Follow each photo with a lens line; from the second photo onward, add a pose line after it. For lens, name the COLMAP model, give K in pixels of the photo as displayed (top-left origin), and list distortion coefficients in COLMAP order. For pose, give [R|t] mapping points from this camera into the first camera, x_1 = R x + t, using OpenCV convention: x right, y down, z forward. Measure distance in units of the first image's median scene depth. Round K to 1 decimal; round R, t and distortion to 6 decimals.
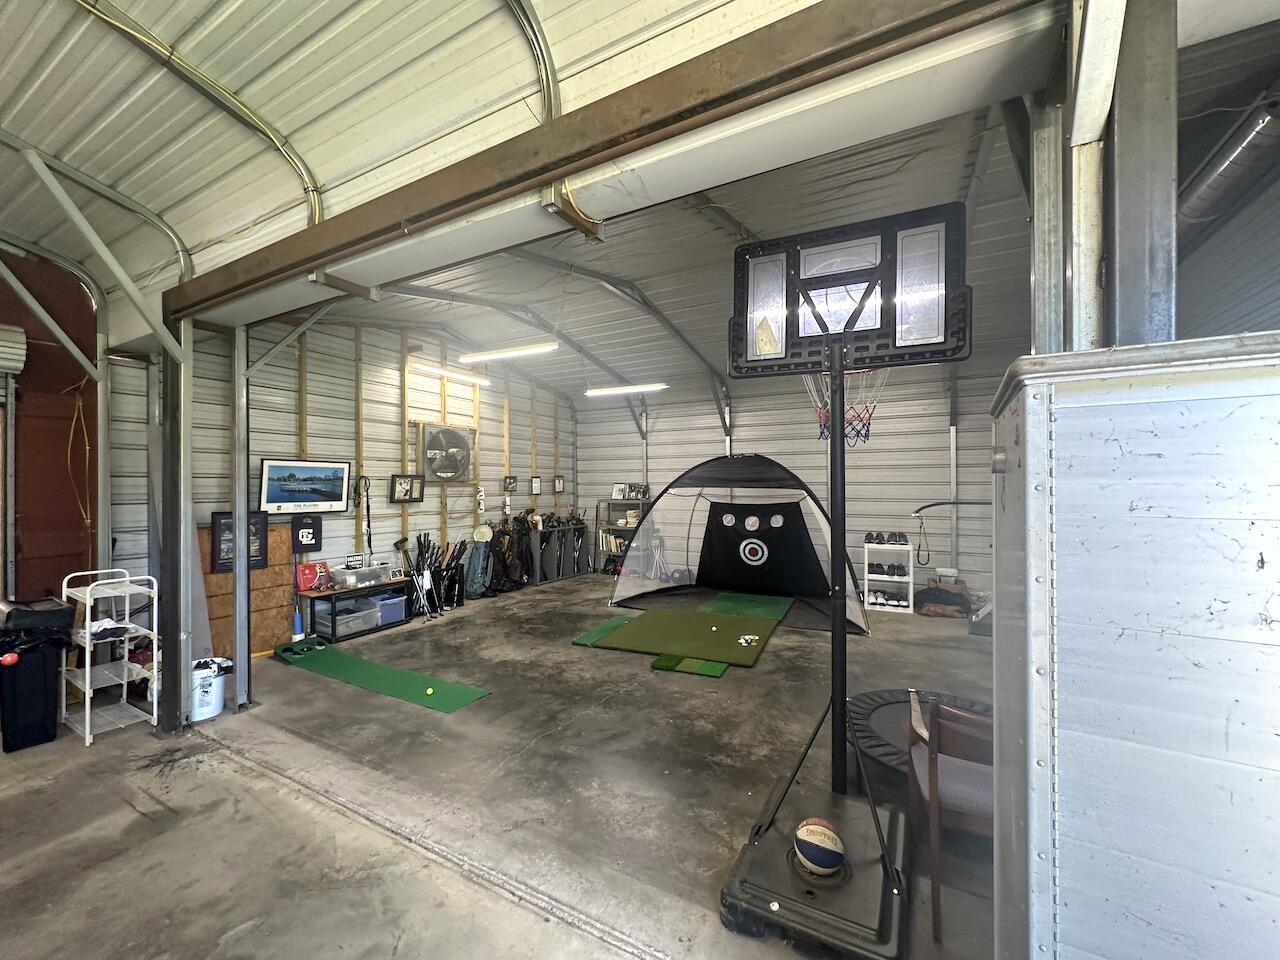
lens RADIAL K [[515.5, 0, 641.7], [0, 515.5, 484.0], [0, 0, 1]] dist [-0.000264, -0.000340]
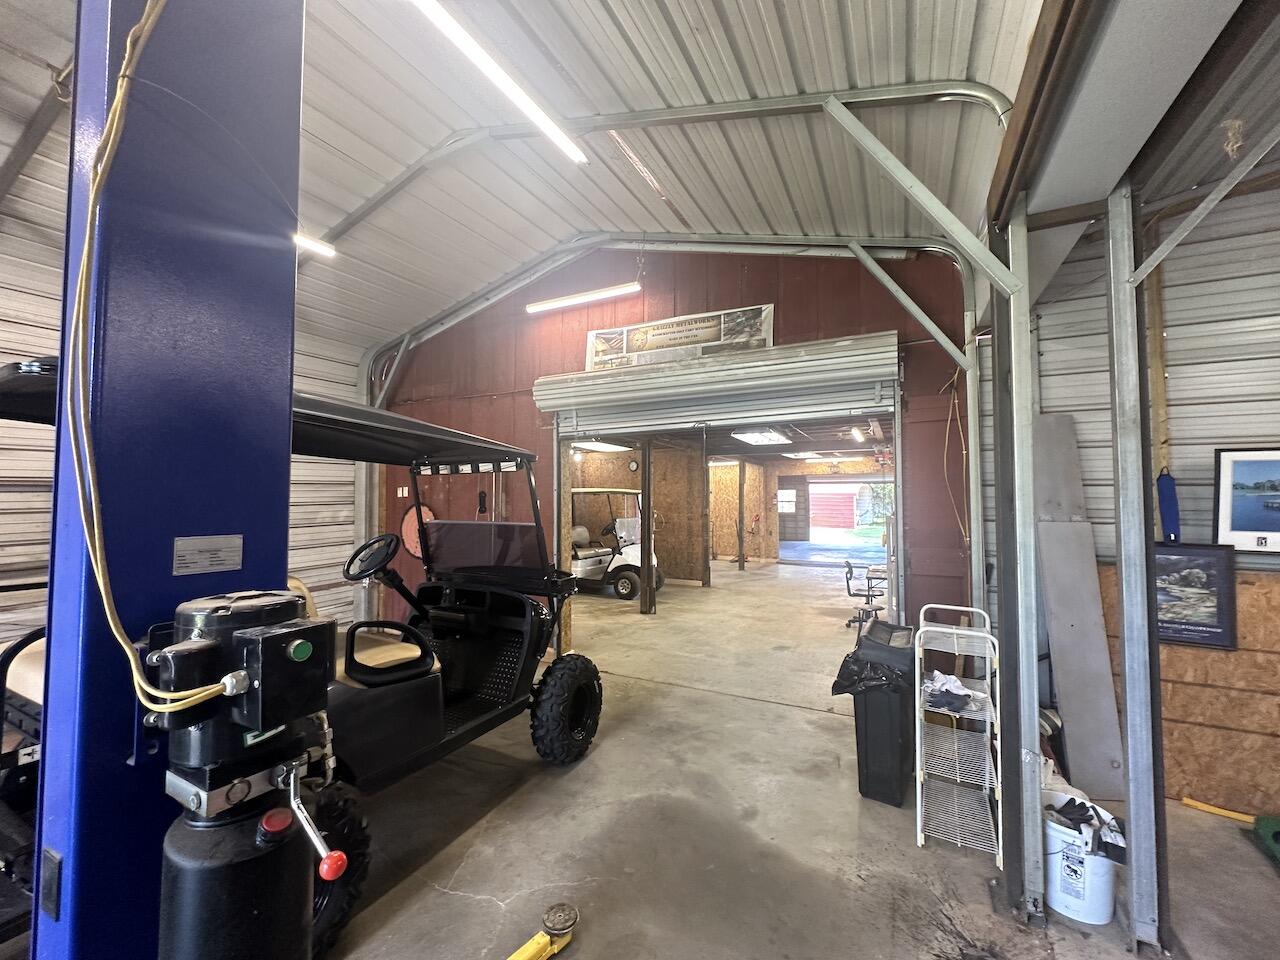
lens RADIAL K [[515.5, 0, 642.4], [0, 515.5, 477.3], [0, 0, 1]] dist [-0.000264, -0.000340]
pose [[0.034395, -0.030687, -0.998937, -0.282198], [0.000841, 0.999529, -0.030676, -0.004769], [0.999408, 0.000215, 0.034405, 0.496784]]
